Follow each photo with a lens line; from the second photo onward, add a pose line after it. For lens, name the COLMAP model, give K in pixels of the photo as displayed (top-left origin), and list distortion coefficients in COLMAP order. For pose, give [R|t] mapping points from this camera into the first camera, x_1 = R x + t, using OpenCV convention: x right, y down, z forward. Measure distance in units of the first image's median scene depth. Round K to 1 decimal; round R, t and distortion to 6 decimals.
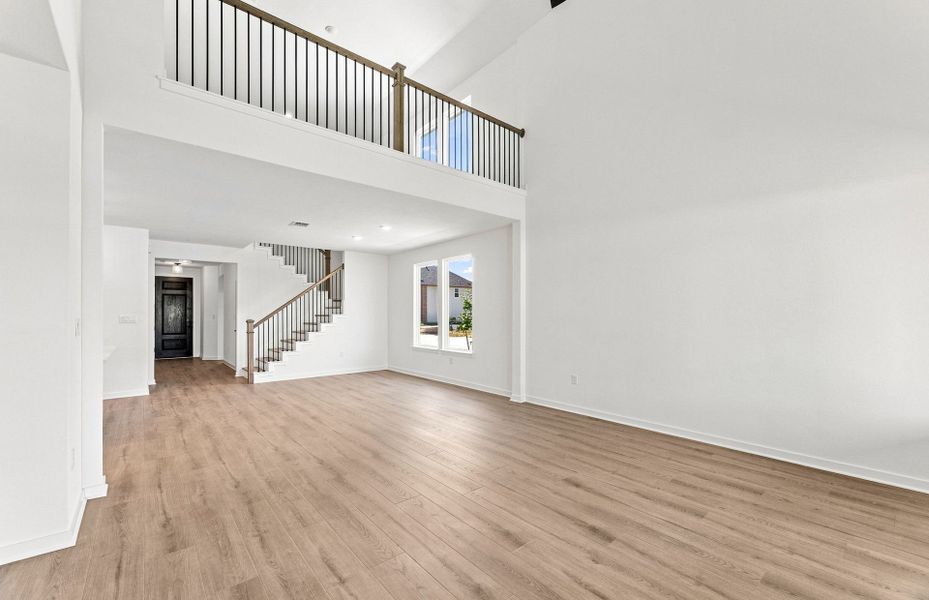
lens RADIAL K [[382.7, 0, 463.1], [0, 382.7, 312.9], [0, 0, 1]] dist [0.000167, 0.000116]
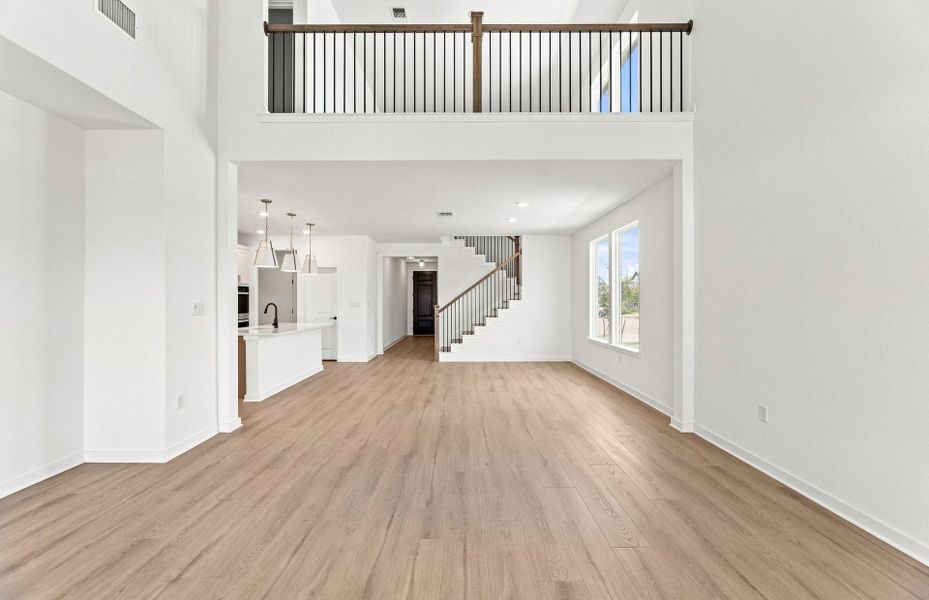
lens RADIAL K [[375.8, 0, 462.6], [0, 375.8, 300.3], [0, 0, 1]] dist [-0.000536, 0.000296]
pose [[0.764178, -0.000602, -0.645006, 0.207061], [0.002626, 0.999994, 0.002177, 0.001301], [0.645000, -0.003357, 0.764175, 0.185983]]
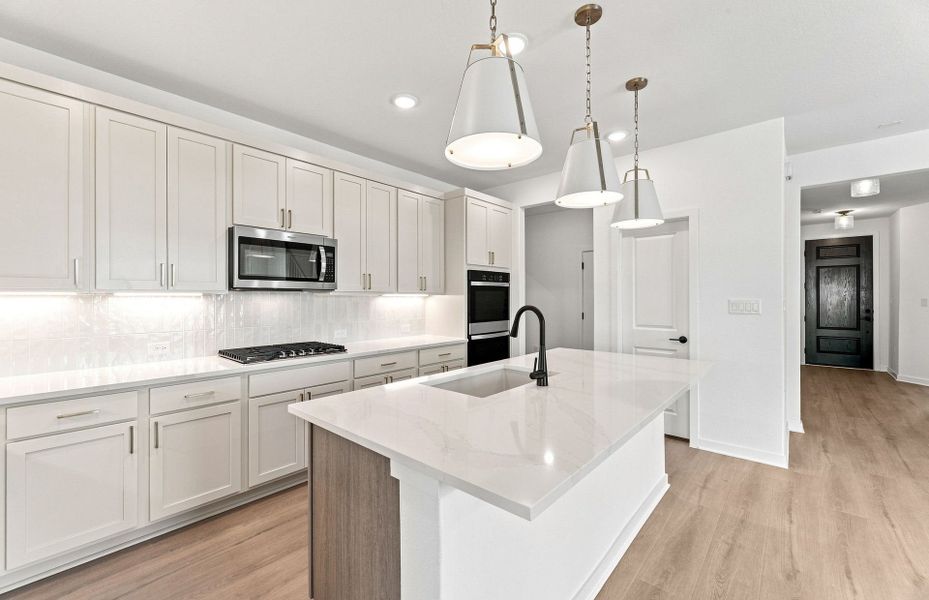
lens RADIAL K [[375.8, 0, 462.6], [0, 375.8, 300.3], [0, 0, 1]] dist [-0.000536, 0.000296]
pose [[0.147608, 0.002436, -0.989043, -0.345077], [0.007536, 0.999965, 0.003588, 0.001173], [0.989017, -0.007983, 0.147584, 0.439983]]
